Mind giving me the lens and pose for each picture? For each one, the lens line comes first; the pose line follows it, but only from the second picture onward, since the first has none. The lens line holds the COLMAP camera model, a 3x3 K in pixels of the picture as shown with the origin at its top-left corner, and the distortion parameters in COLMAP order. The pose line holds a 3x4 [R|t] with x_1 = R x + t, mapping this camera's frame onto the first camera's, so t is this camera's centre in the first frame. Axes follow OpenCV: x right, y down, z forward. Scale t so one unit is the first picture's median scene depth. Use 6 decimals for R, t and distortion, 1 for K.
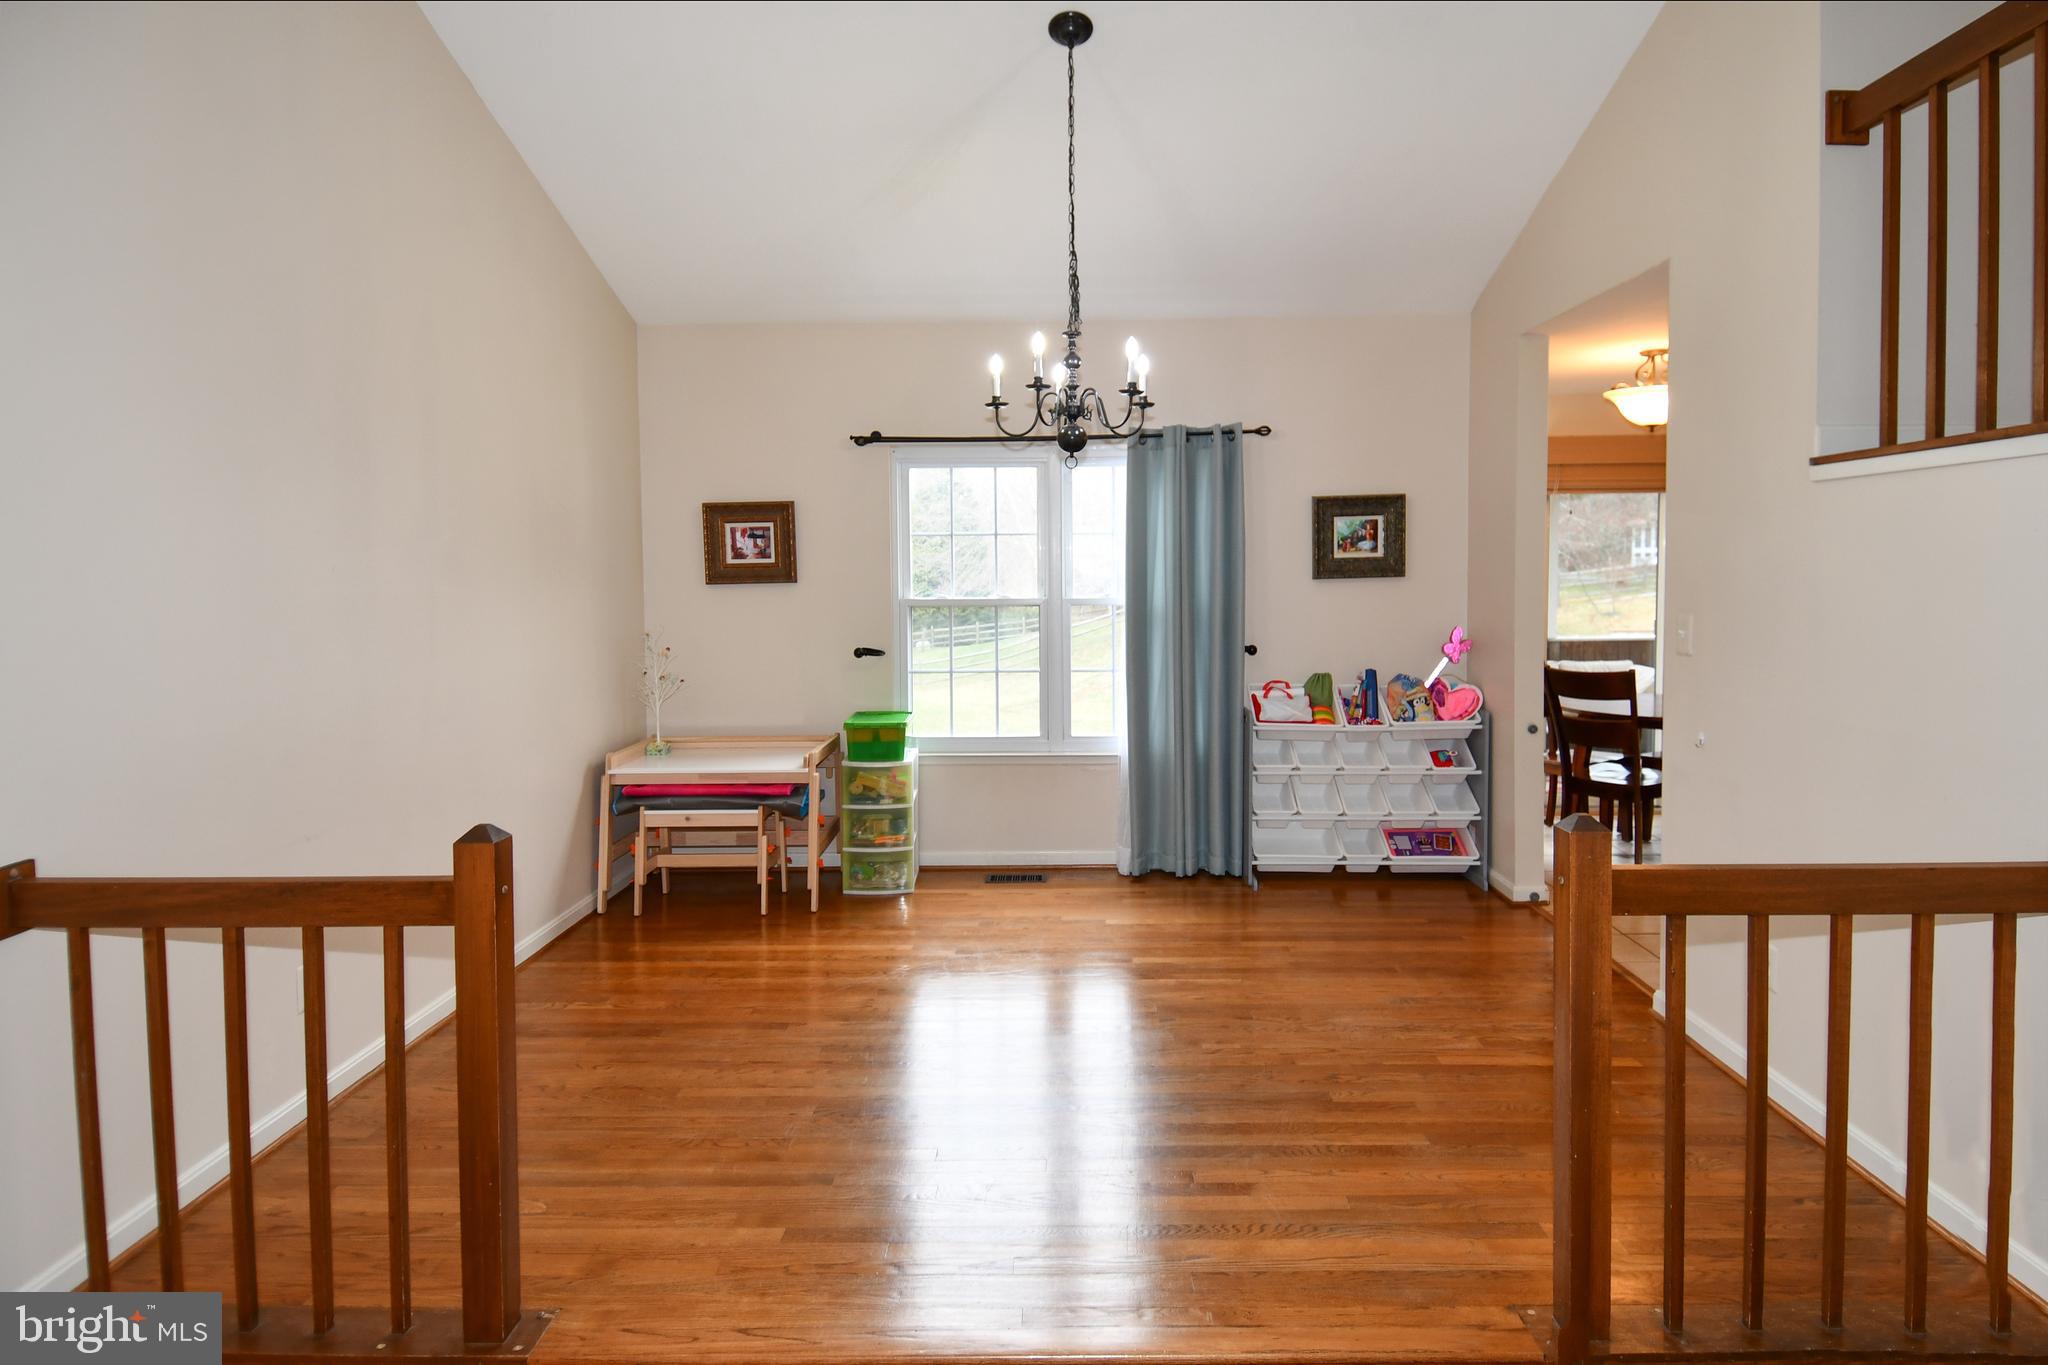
lens RADIAL K [[1287.8, 0, 1083.3], [0, 1287.8, 678.5], [0, 0, 1]] dist [0.078548, -0.109266]
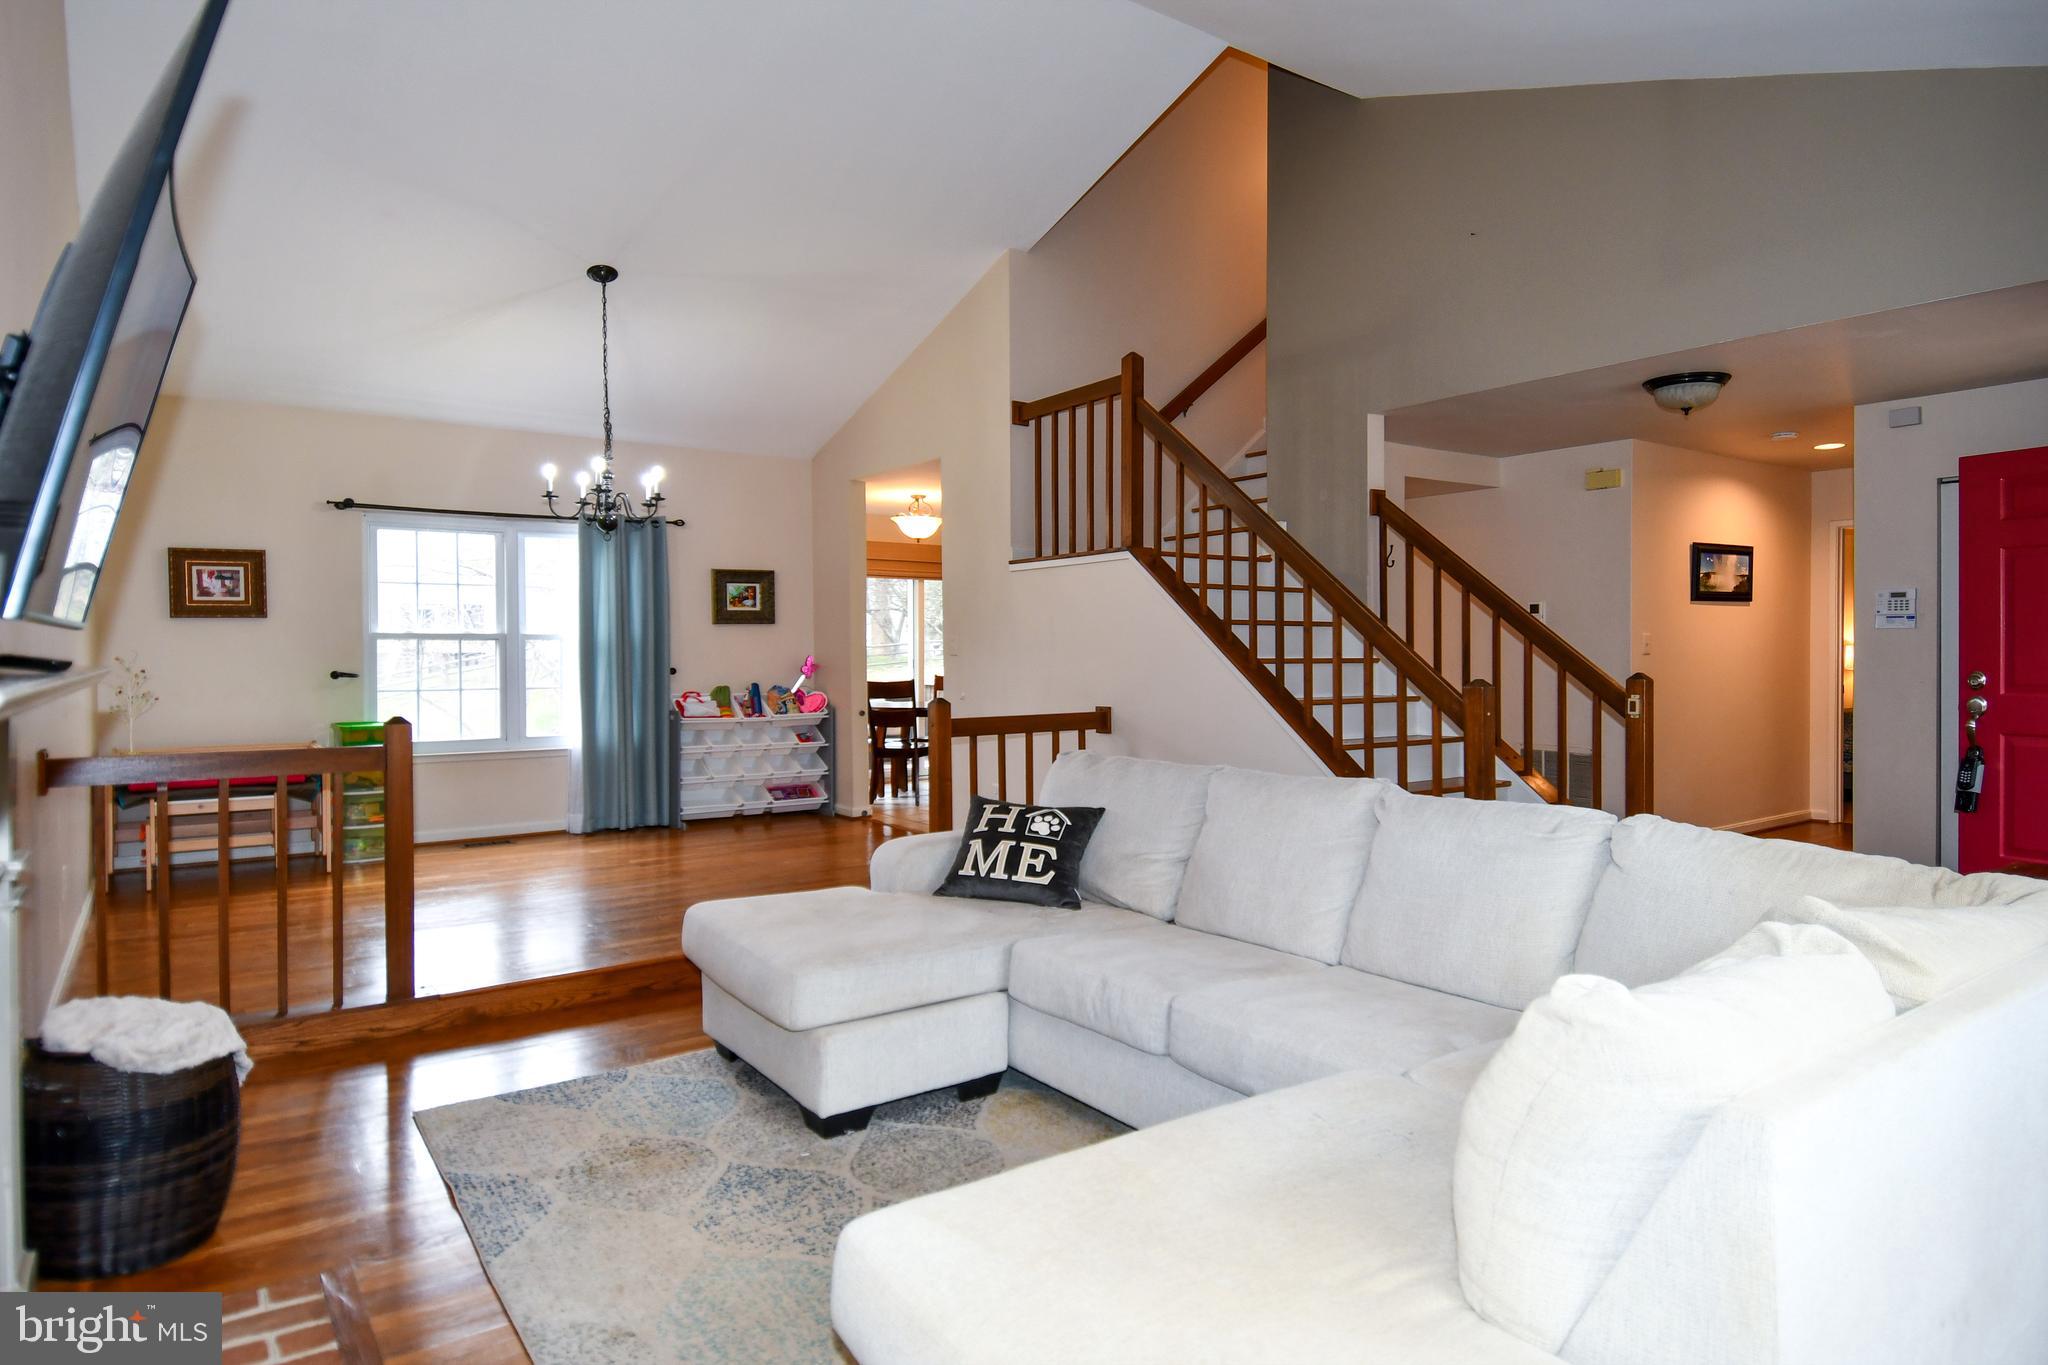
lens RADIAL K [[1054.2, 0, 1024.0], [0, 1054.2, 682.5], [0, 0, 1]] dist [0.028799, -0.029103]
pose [[0.855458, -0.003061, 0.517863, -0.156174], [0.024895, 0.999069, -0.035219, 0.045129], [-0.517274, 0.043021, 0.854738, -0.239679]]
